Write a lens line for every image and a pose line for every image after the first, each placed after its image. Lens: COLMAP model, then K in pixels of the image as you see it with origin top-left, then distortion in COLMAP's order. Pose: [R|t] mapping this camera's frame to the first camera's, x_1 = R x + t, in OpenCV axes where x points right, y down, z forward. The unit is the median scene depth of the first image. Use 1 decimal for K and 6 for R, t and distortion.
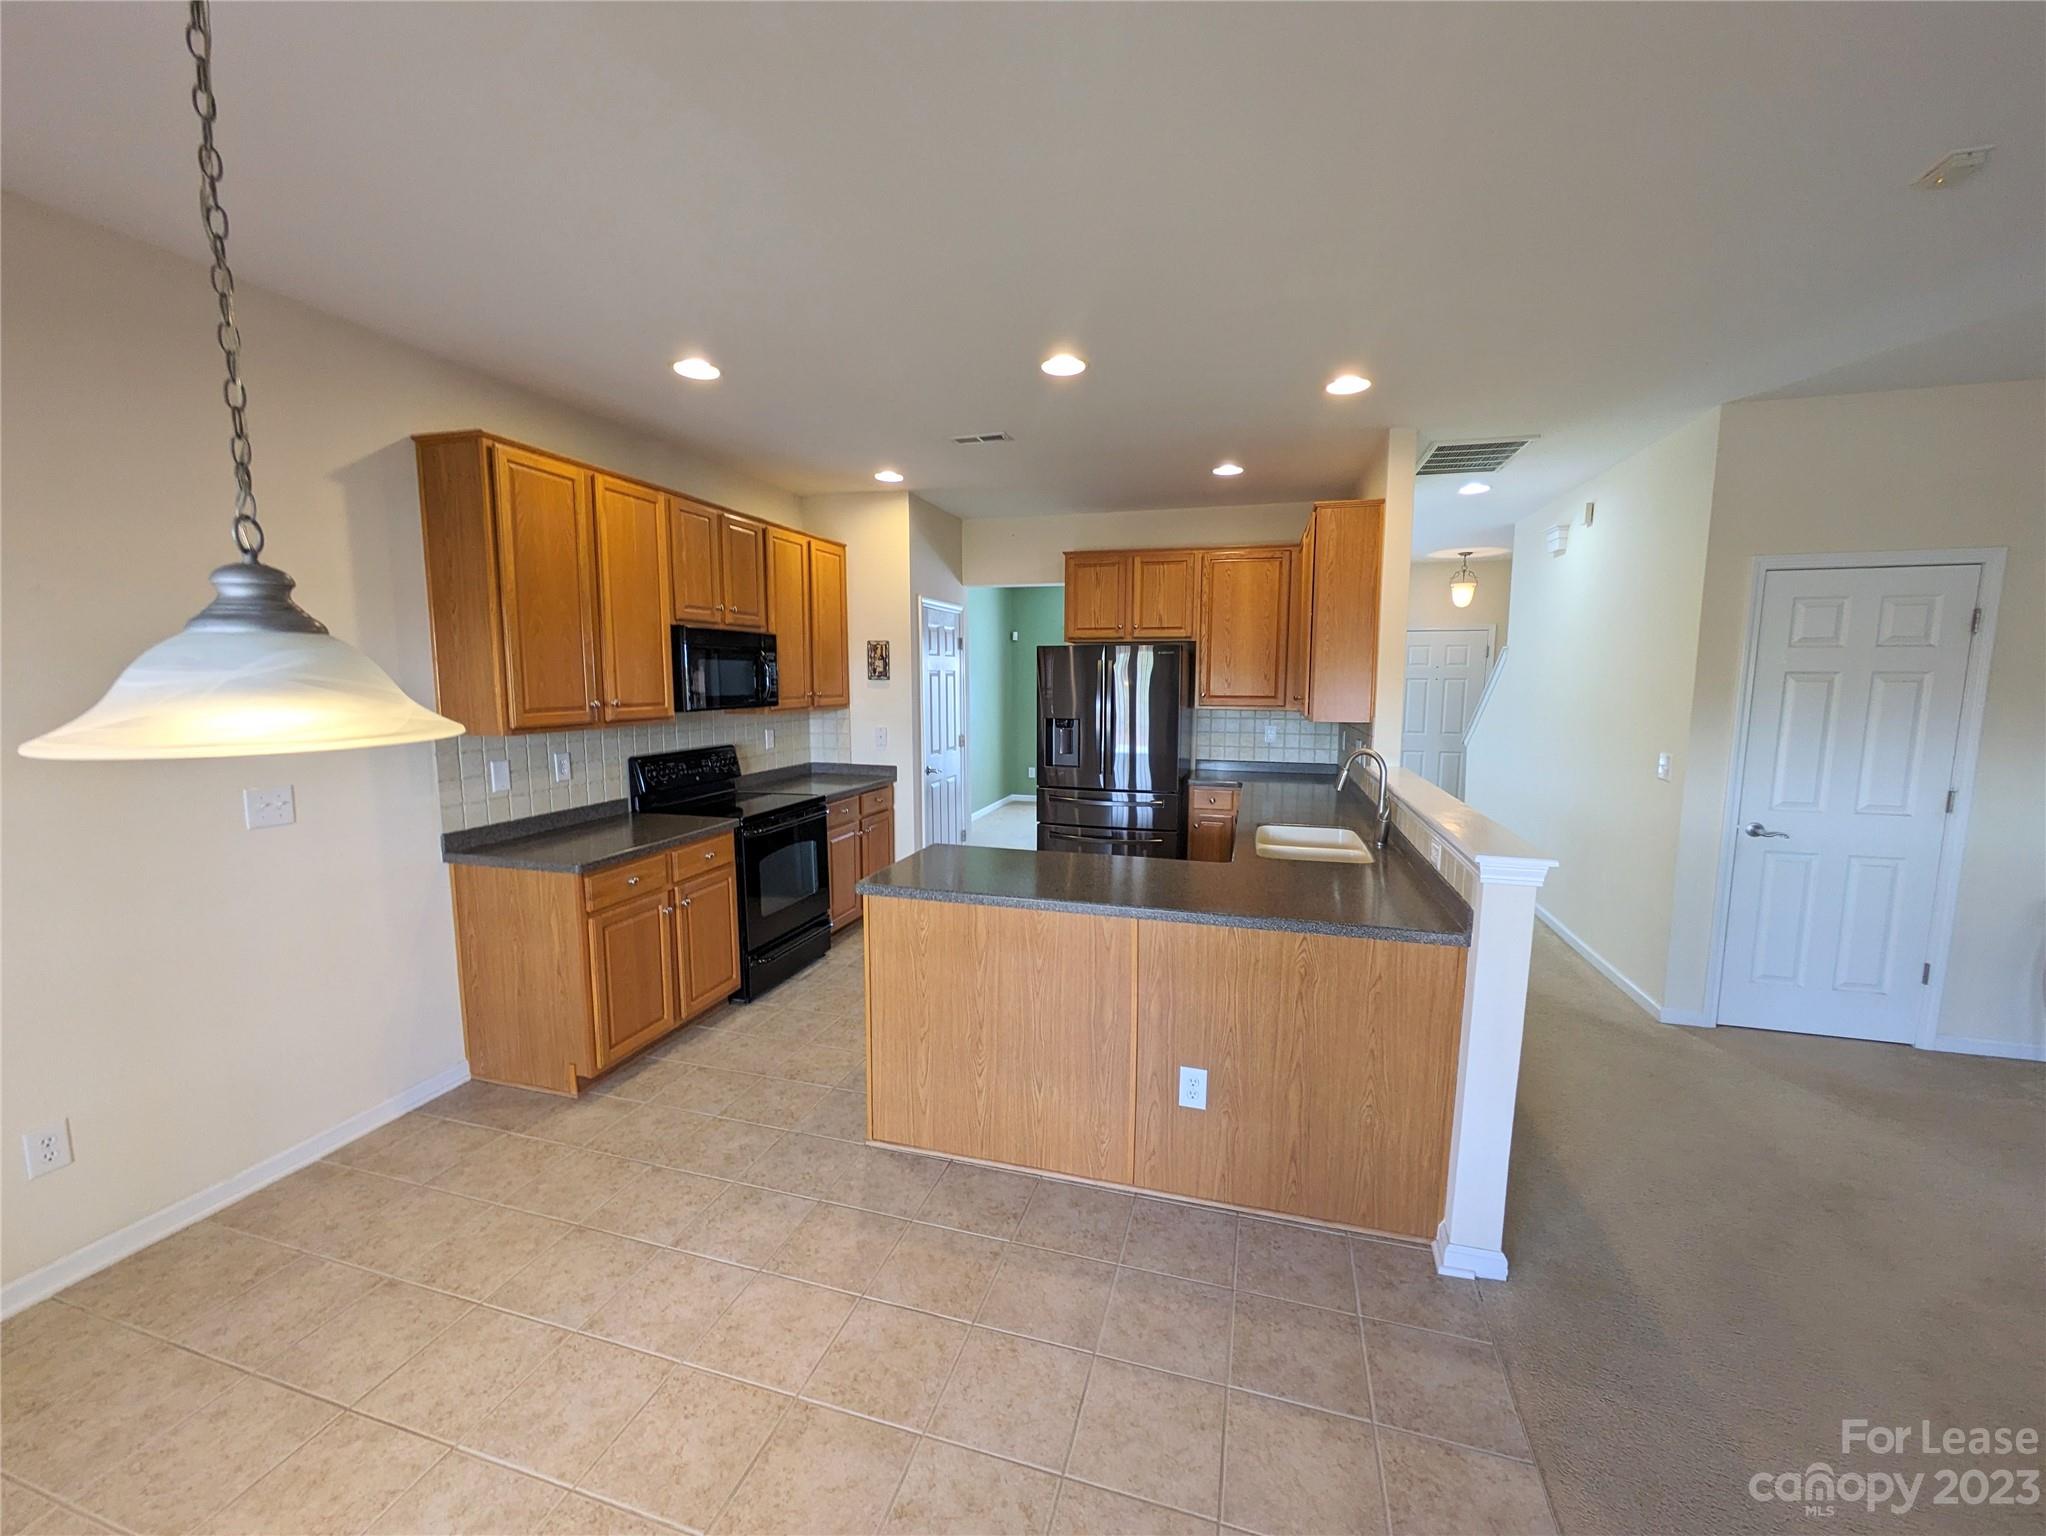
lens RADIAL K [[809.5, 0, 1025.2], [0, 809.5, 767.7], [0, 0, 1]] dist [0.002409, 0.000491]
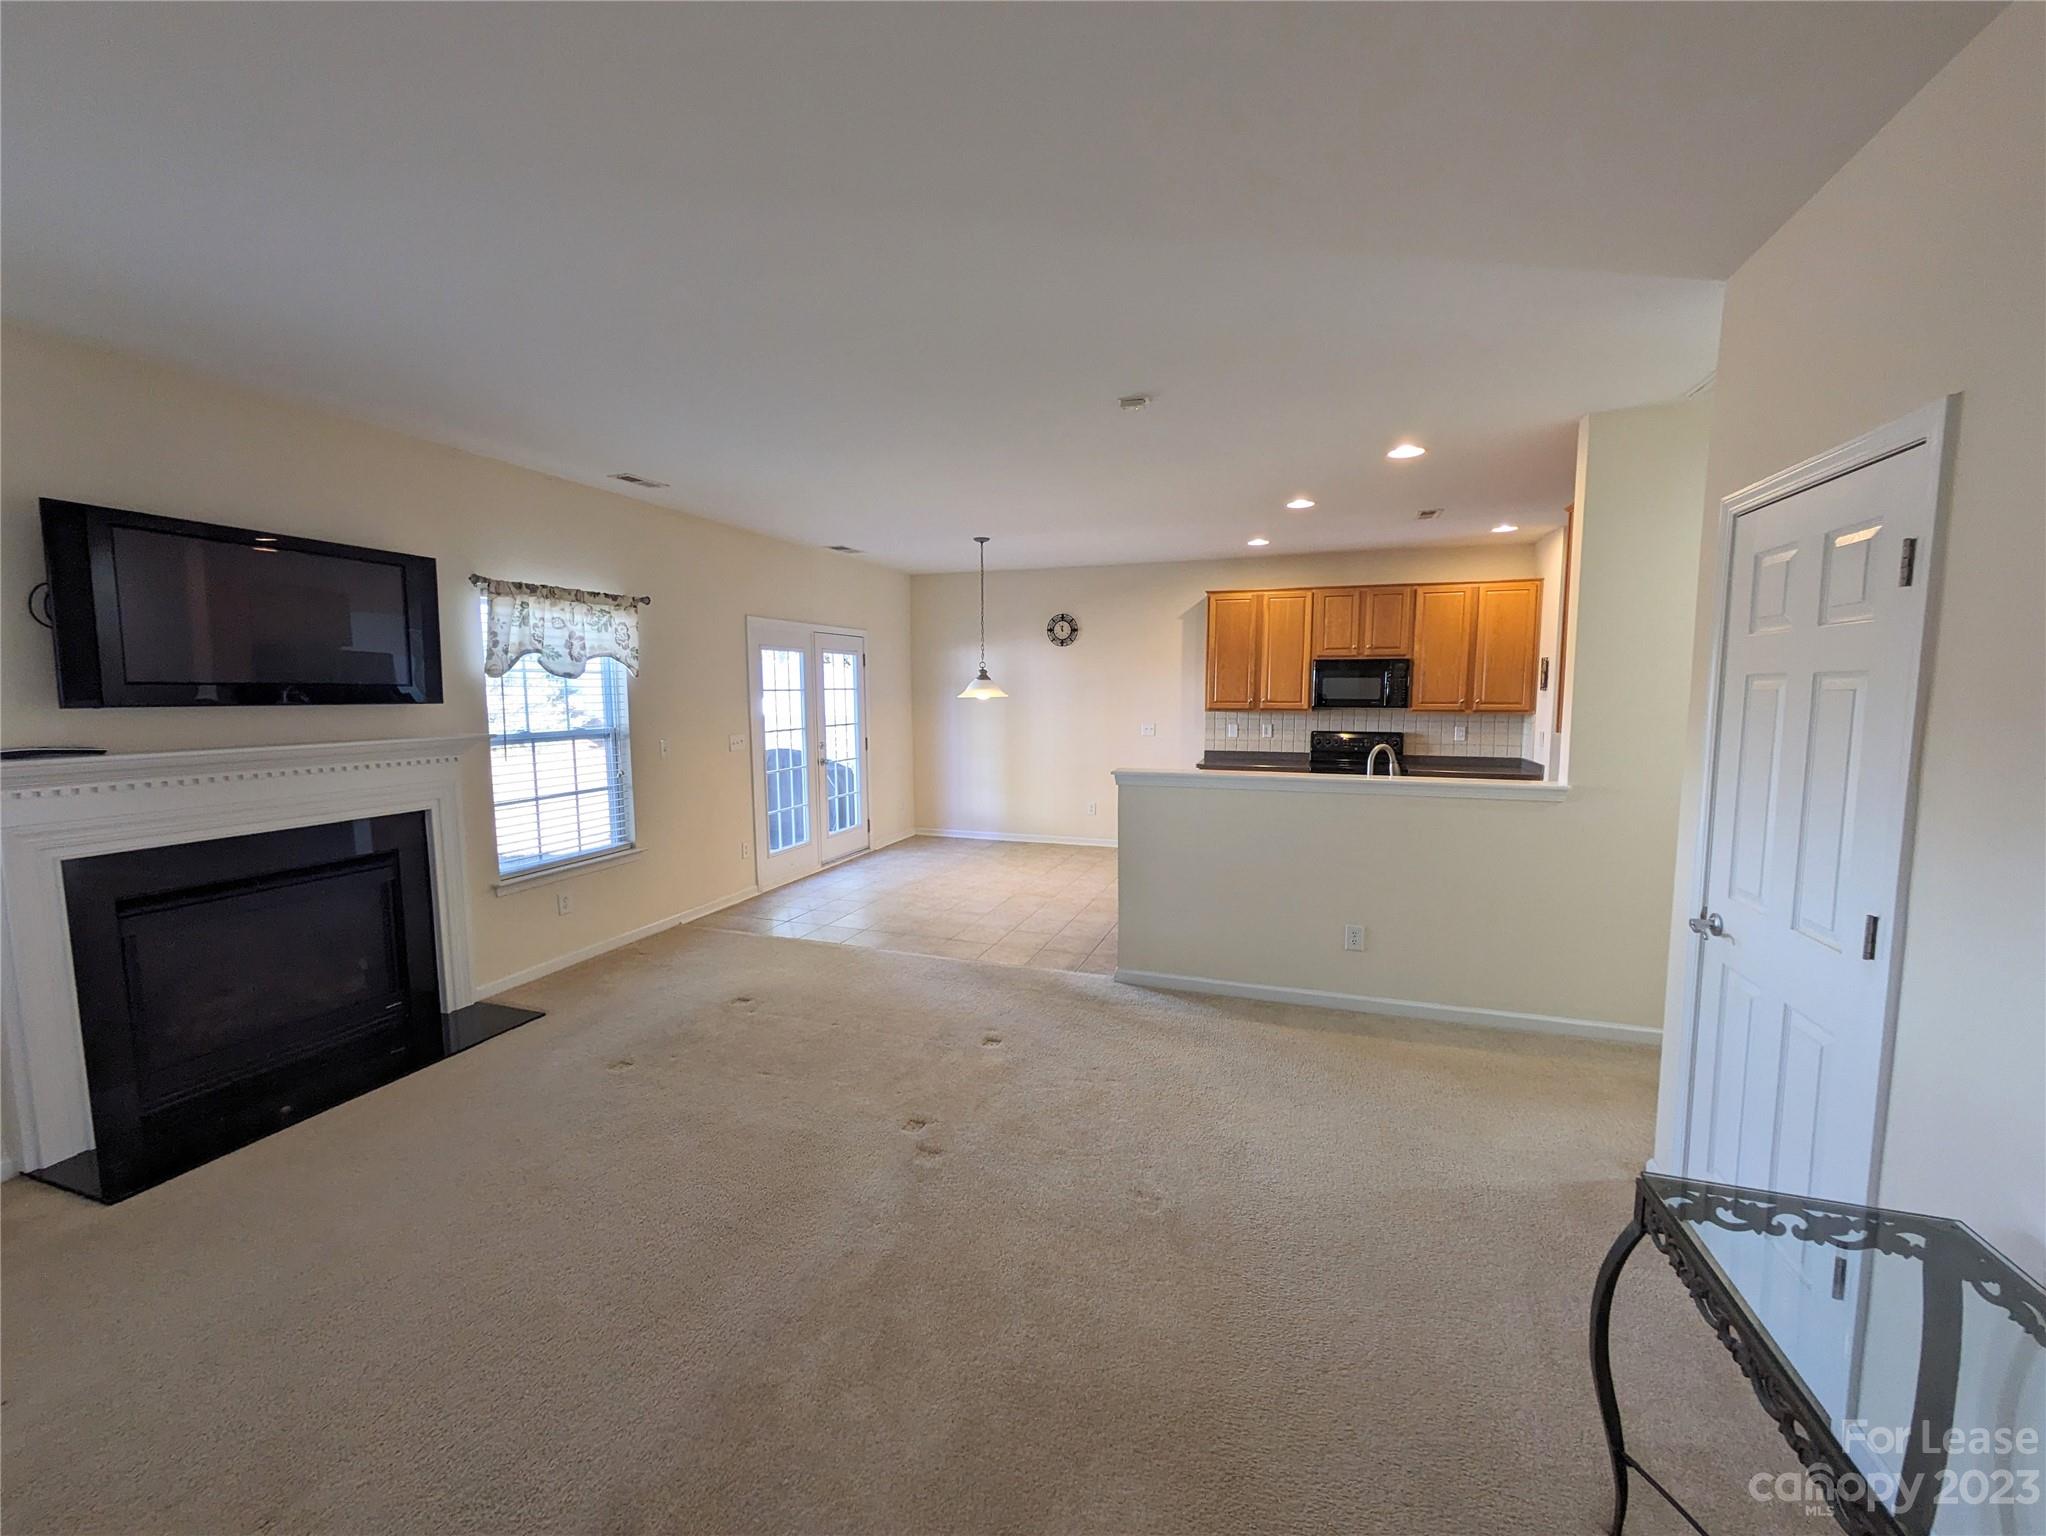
lens RADIAL K [[809.5, 0, 1026.0], [0, 809.5, 762.5], [0, 0, 1]] dist [0.002409, 0.000491]
pose [[-0.056710, 0.089521, -0.994369, 1.427637], [-0.112251, 0.989085, 0.095447, -0.045078], [0.992060, 0.117031, -0.046042, 0.447909]]
